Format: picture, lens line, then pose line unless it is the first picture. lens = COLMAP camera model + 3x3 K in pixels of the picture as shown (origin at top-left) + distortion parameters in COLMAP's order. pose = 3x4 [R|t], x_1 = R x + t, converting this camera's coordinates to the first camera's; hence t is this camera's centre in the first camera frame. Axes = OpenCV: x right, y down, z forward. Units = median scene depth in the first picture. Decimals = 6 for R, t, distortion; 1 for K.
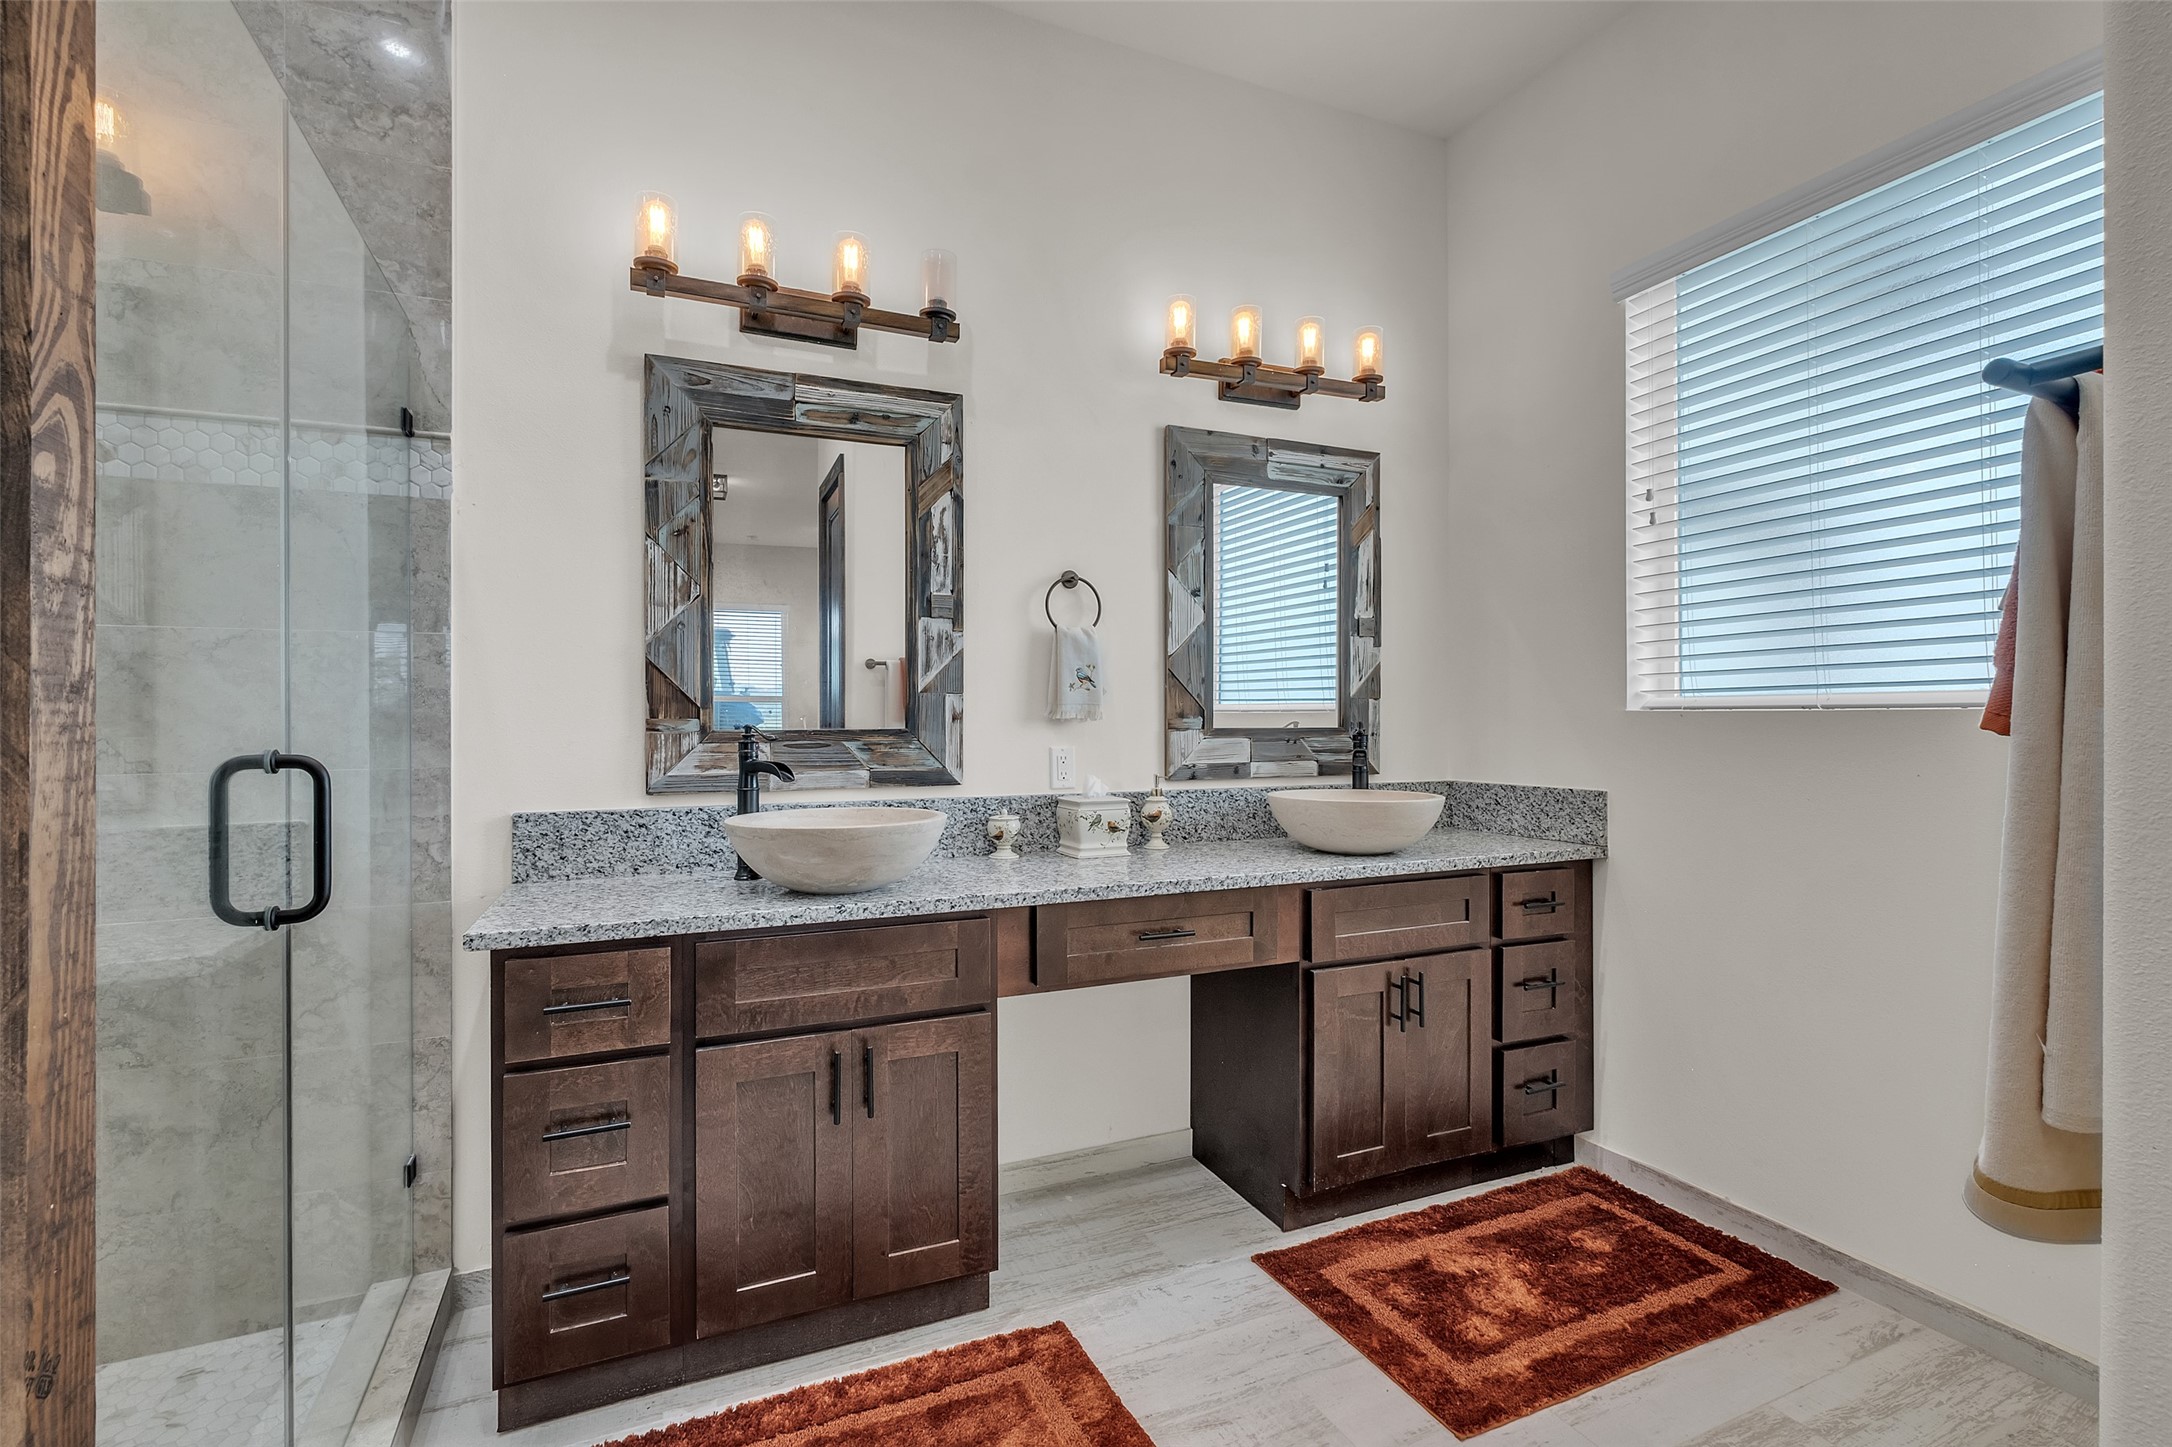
lens RADIAL K [[976.8, 0, 1063.9], [0, 976.8, 722.4], [0, 0, 1]] dist [0.000783, -0.000902]
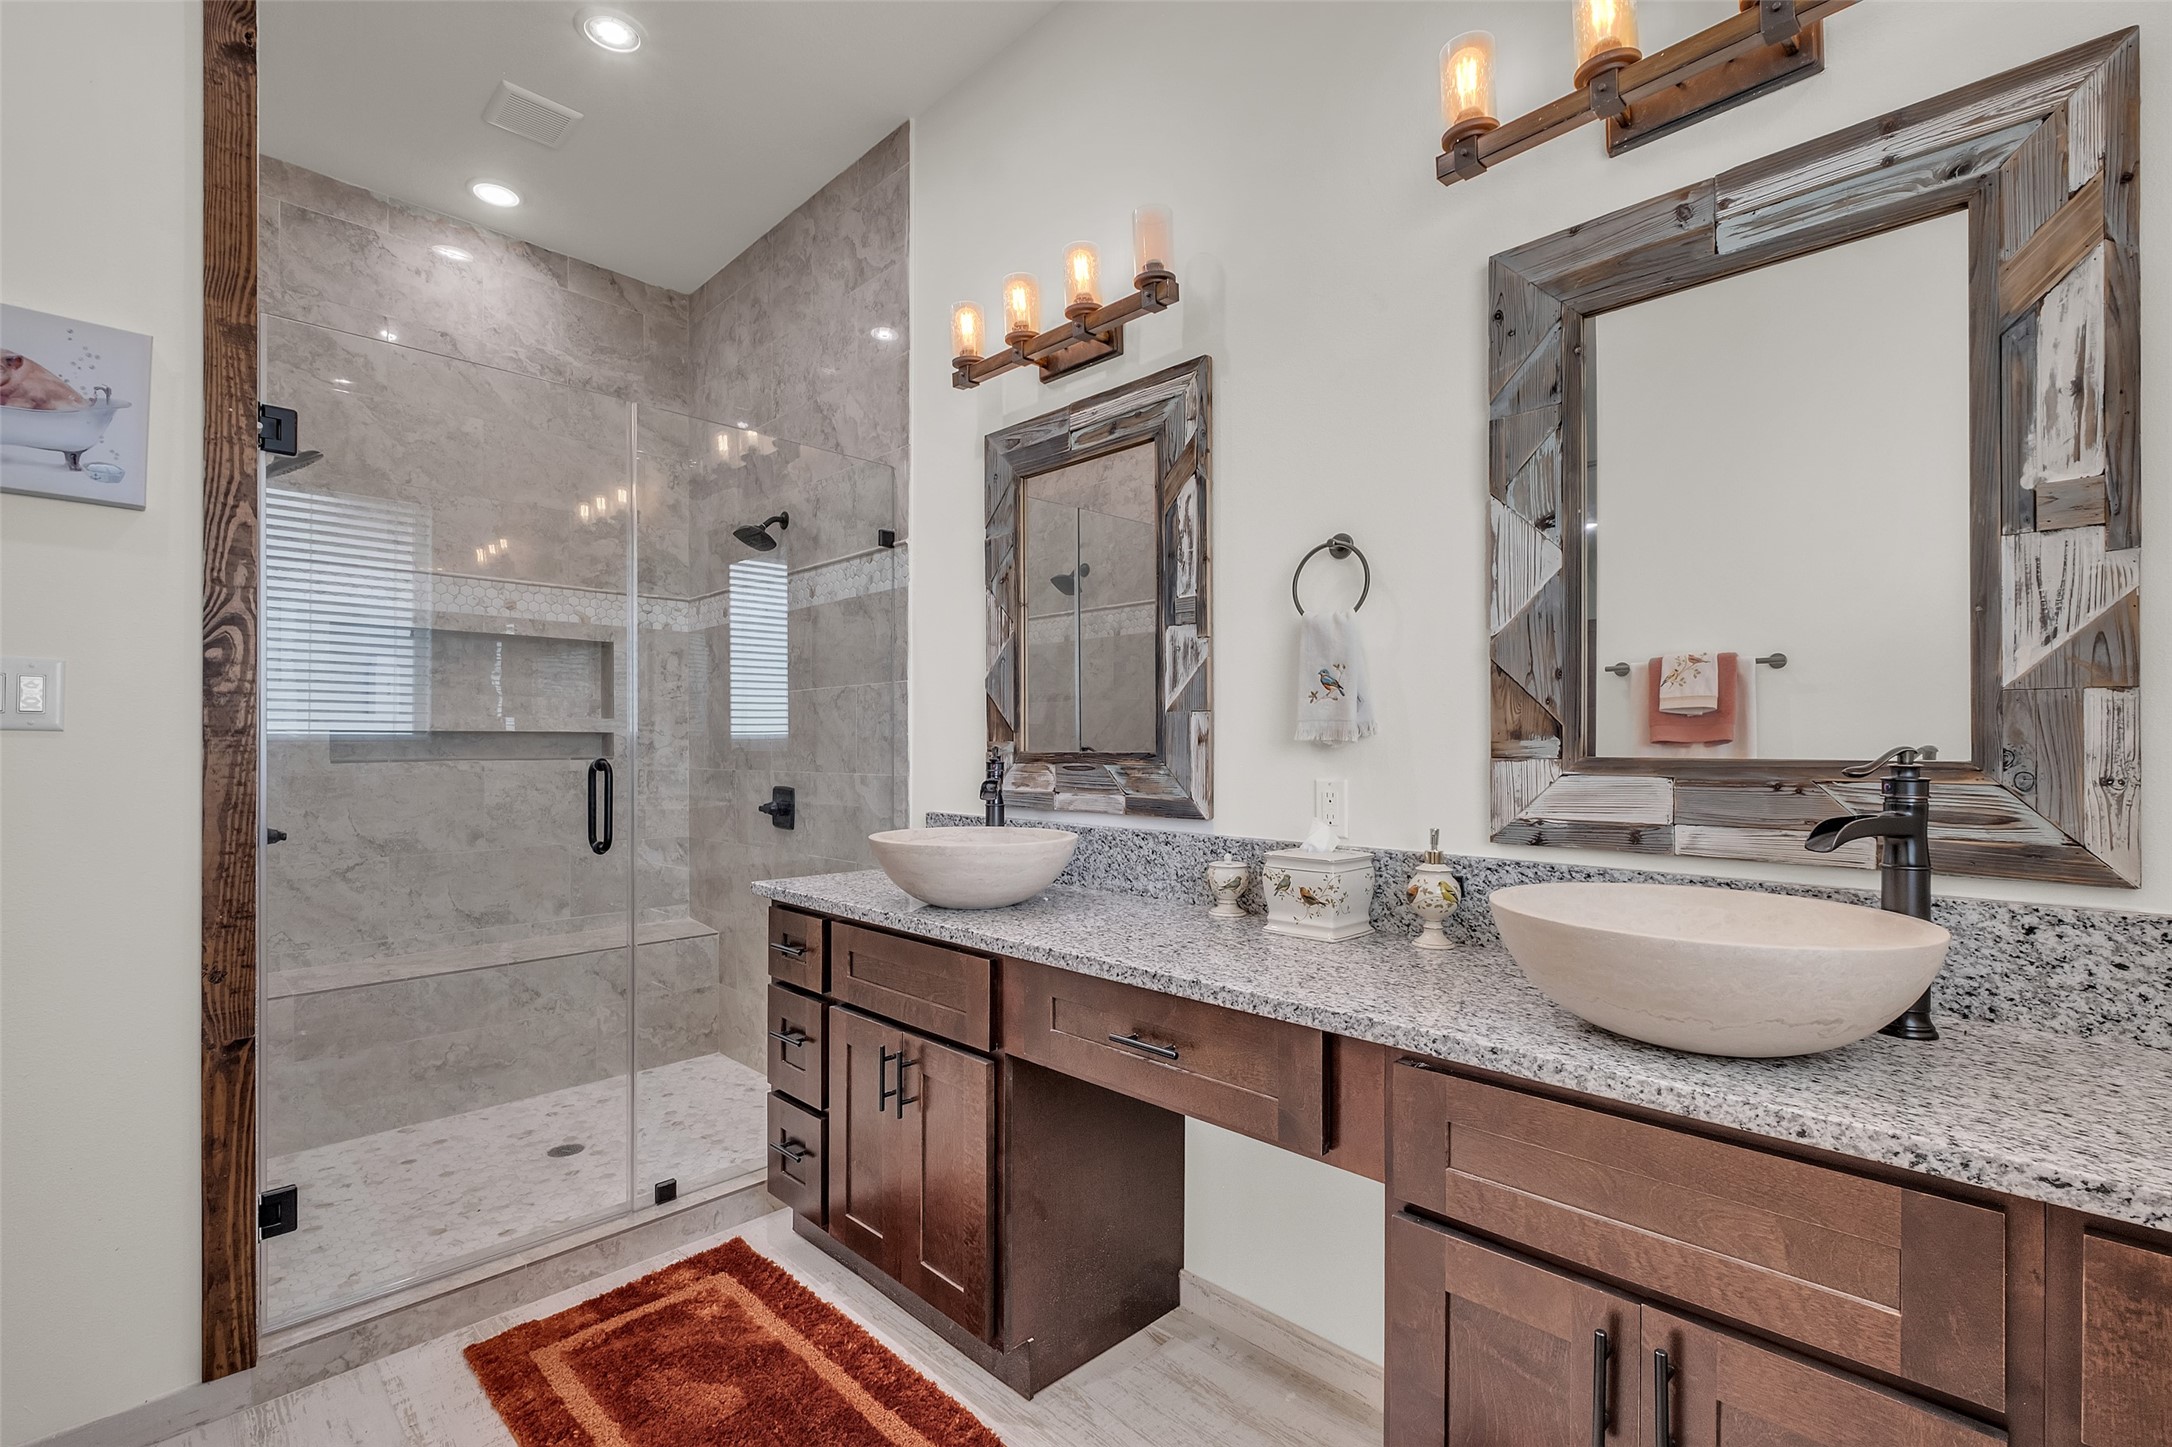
lens RADIAL K [[976.8, 0, 1072.4], [0, 976.8, 745.0], [0, 0, 1]] dist [0.000783, -0.000902]
pose [[0.357300, 0.002965, -0.933985, 0.645005], [-0.002084, 0.999995, 0.002377, -0.002194], [0.933987, 0.001097, 0.357304, 0.599135]]
